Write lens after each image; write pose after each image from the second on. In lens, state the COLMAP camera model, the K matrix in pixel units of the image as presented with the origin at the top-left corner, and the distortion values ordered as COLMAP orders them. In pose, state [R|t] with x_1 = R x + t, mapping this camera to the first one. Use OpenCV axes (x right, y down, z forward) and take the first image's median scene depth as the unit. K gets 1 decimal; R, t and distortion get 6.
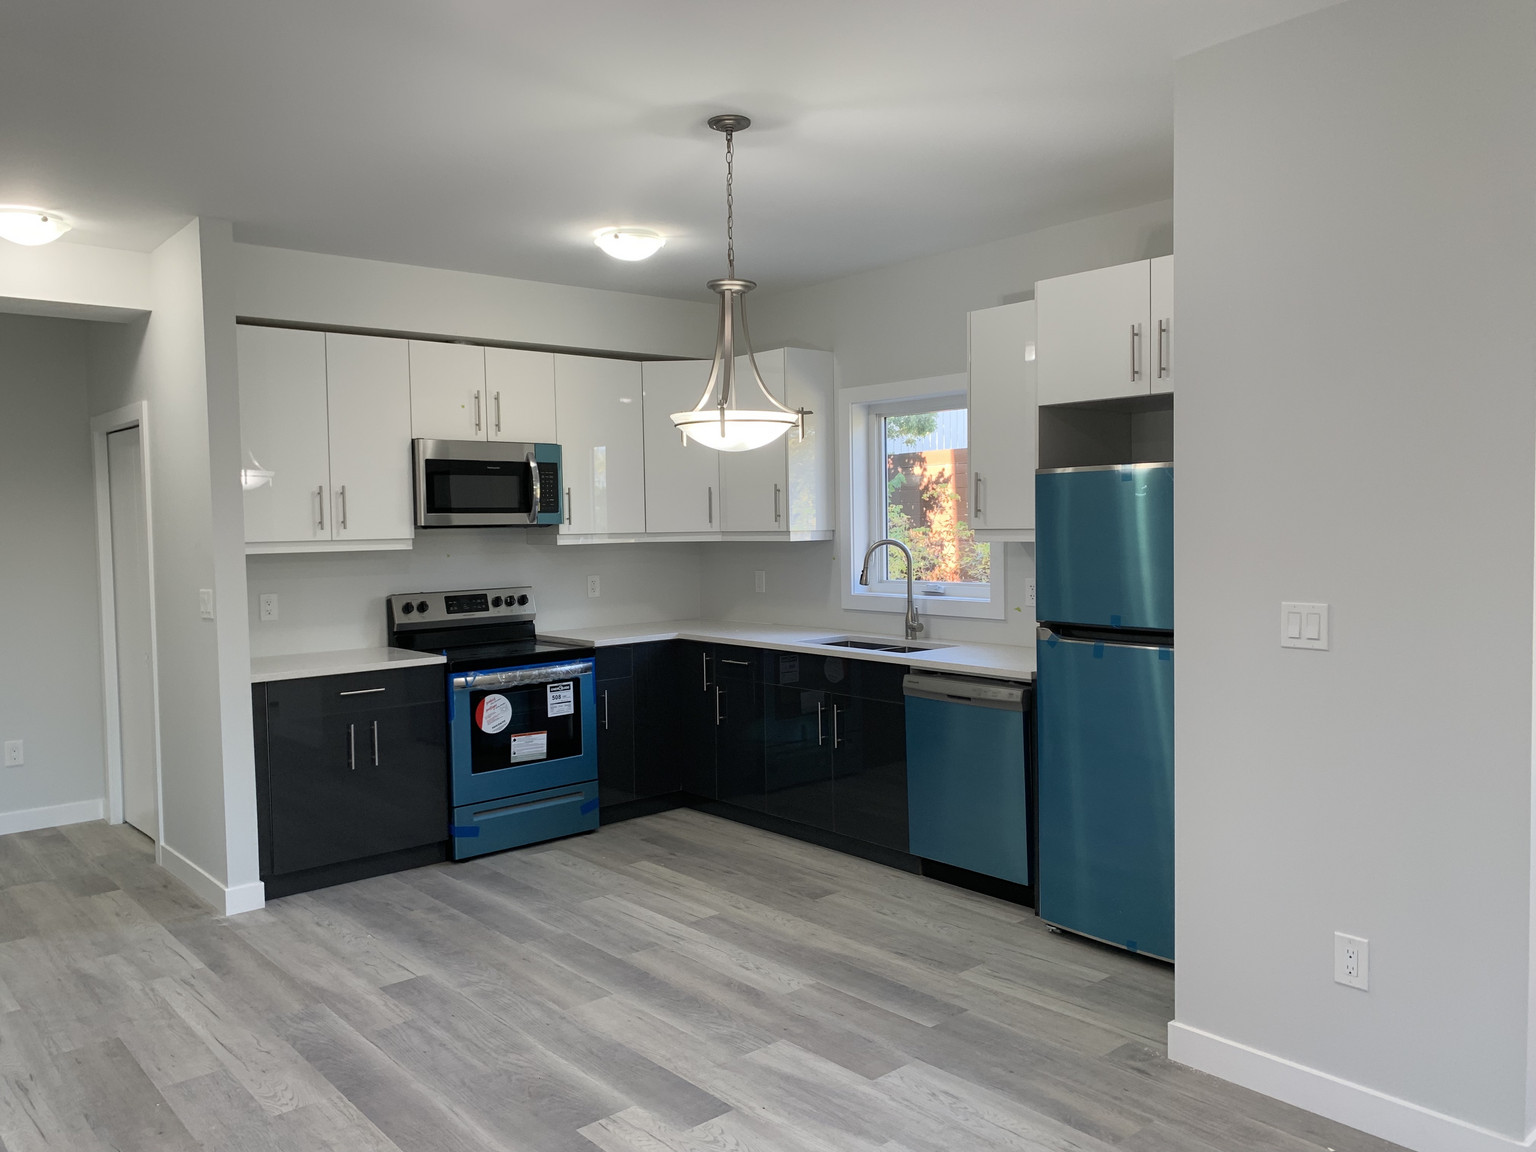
lens RADIAL K [[1182.9, 0, 757.6], [0, 1182.9, 566.7], [0, 0, 1]] dist [0.025440, -0.018828]
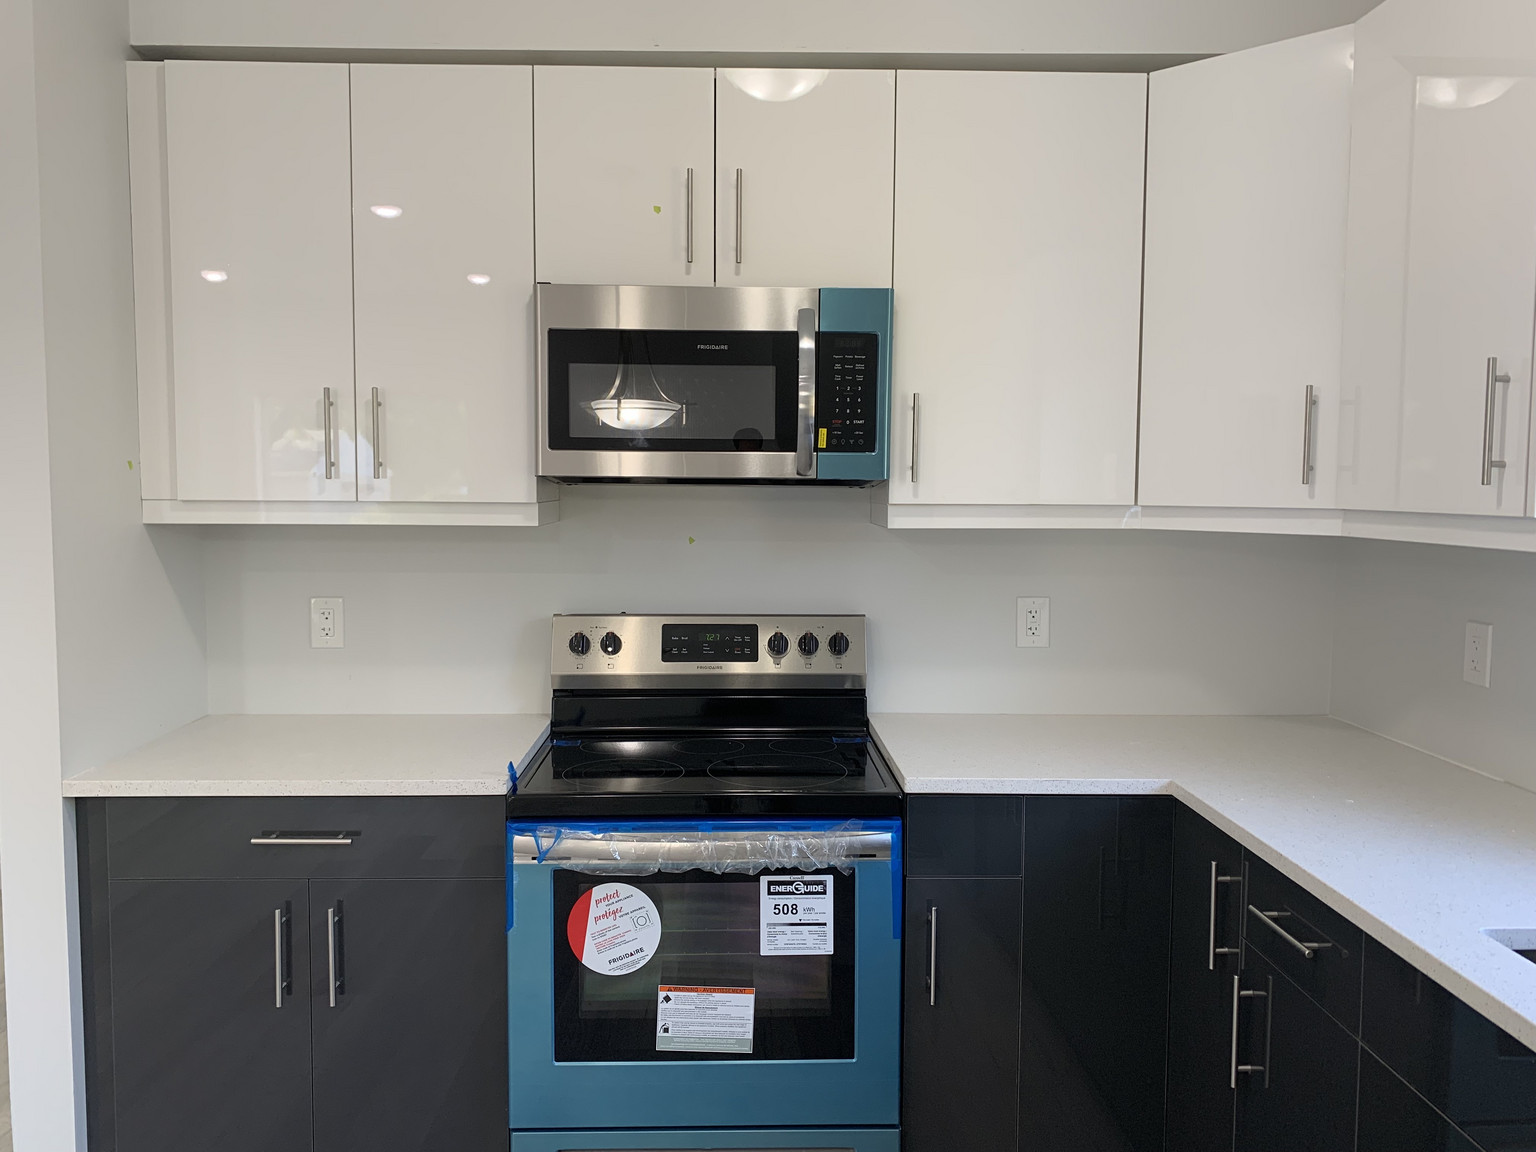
lens RADIAL K [[1130.6, 0, 758.5], [0, 1130.6, 551.6], [0, 0, 1]] dist [0.005649, 0.000201]
pose [[0.774500, 0.058721, -0.629842, 0.063624], [-0.044807, 0.998274, 0.037972, -0.027511], [0.630985, -0.001188, 0.775794, 0.763395]]
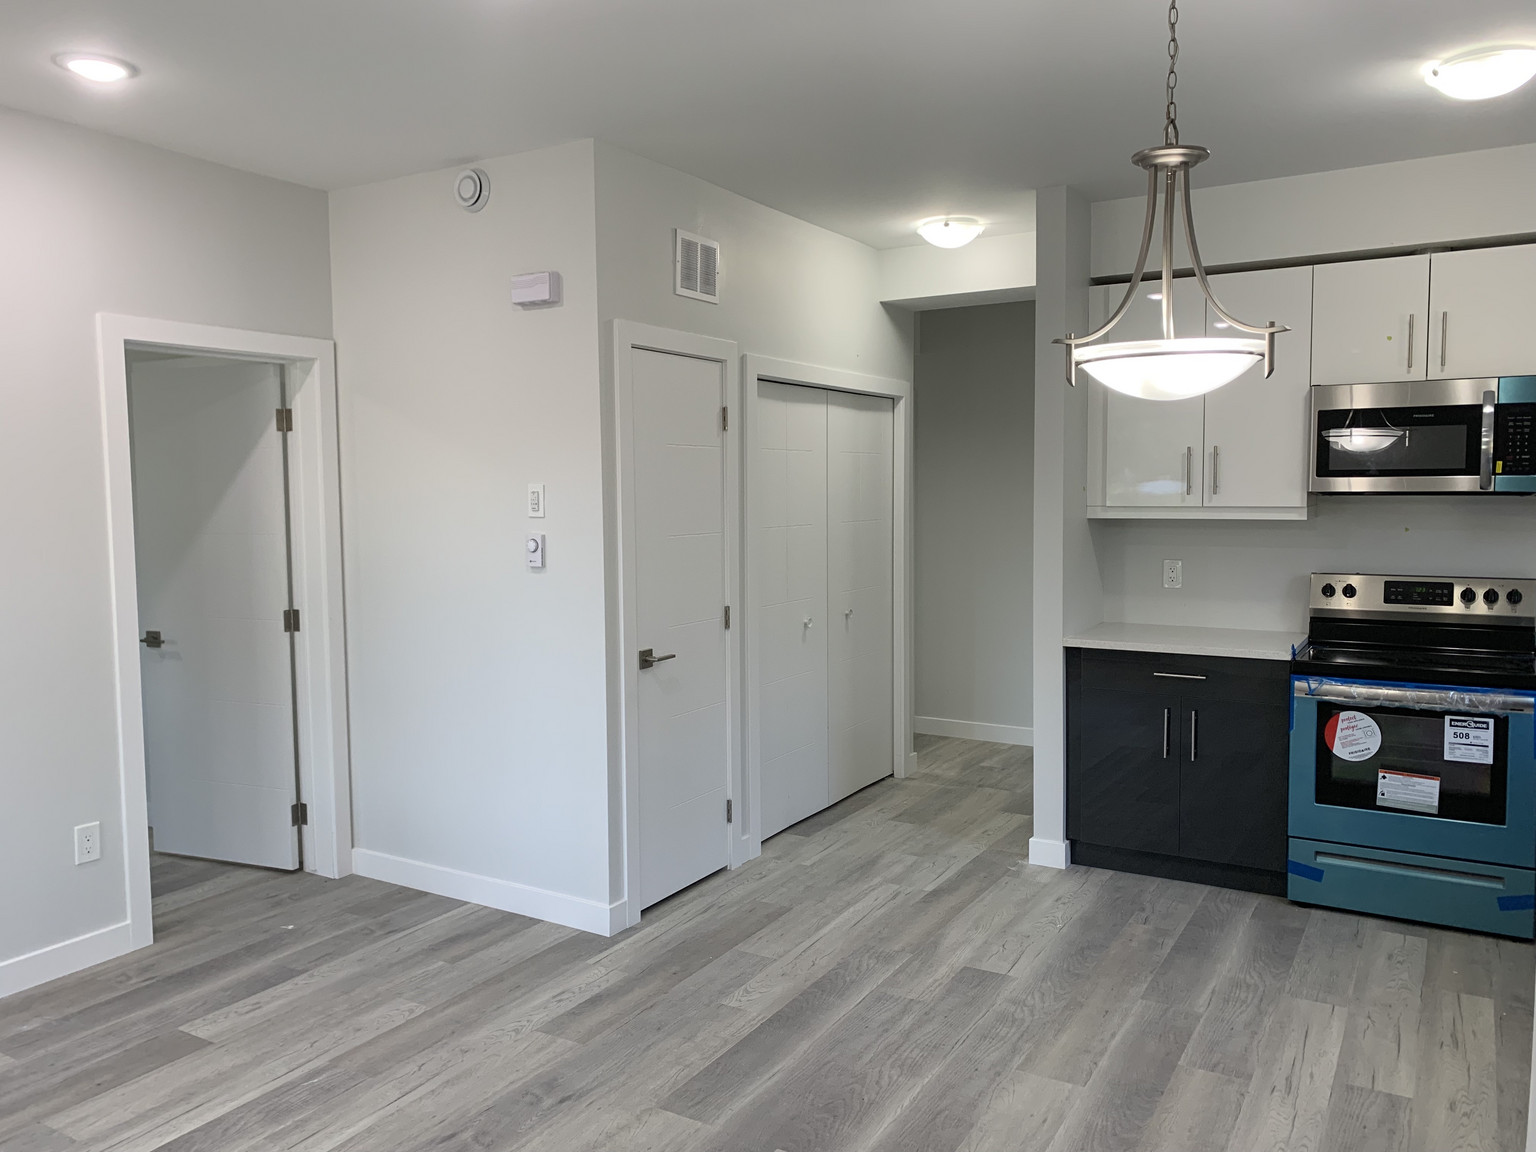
lens RADIAL K [[1181.6, 0, 747.7], [0, 1181.6, 567.5], [0, 0, 1]] dist [0.029705, -0.023911]
pose [[0.311673, 0.081544, -0.946684, 0.406096], [-0.035008, 0.996620, 0.074320, -0.031913], [0.949544, 0.009978, 0.313474, 0.397372]]
